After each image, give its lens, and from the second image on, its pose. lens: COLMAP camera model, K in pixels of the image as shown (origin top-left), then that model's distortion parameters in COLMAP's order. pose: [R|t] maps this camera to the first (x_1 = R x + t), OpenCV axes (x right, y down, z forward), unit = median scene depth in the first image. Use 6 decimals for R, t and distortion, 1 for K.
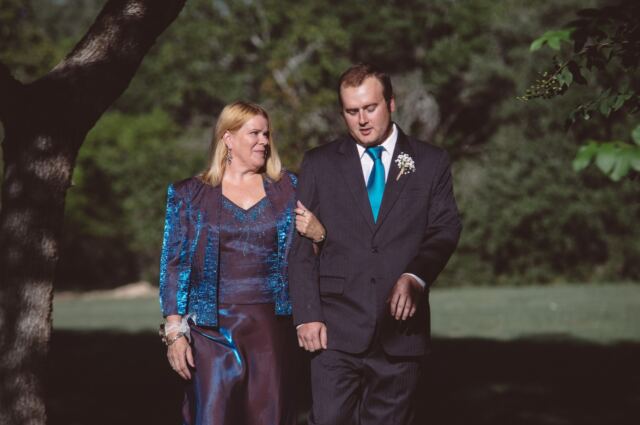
lens RADIAL K [[3670.8, 0, 320.0], [0, 3670.8, 212.5], [0, 0, 1]] dist [2.704035, -19.823965]
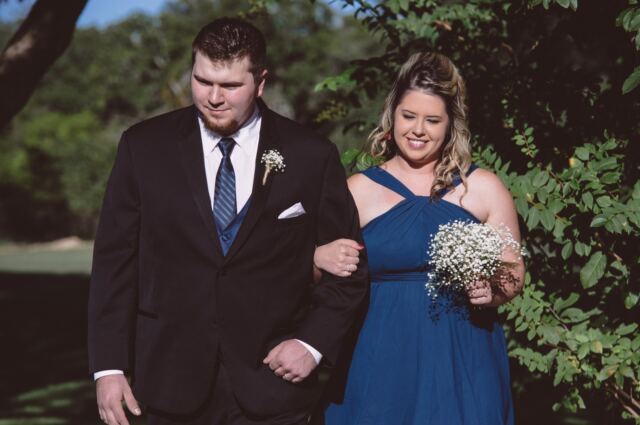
lens RADIAL K [[2480.5, 0, 320.0], [0, 2480.5, 212.5], [0, 0, 1]] dist [-2.051179, -0.040296]
pose [[0.998608, 0.025810, 0.046005, 0.002196], [-0.026303, 0.999603, 0.010146, -0.001817], [-0.045725, -0.011342, 0.998890, 0.111213]]
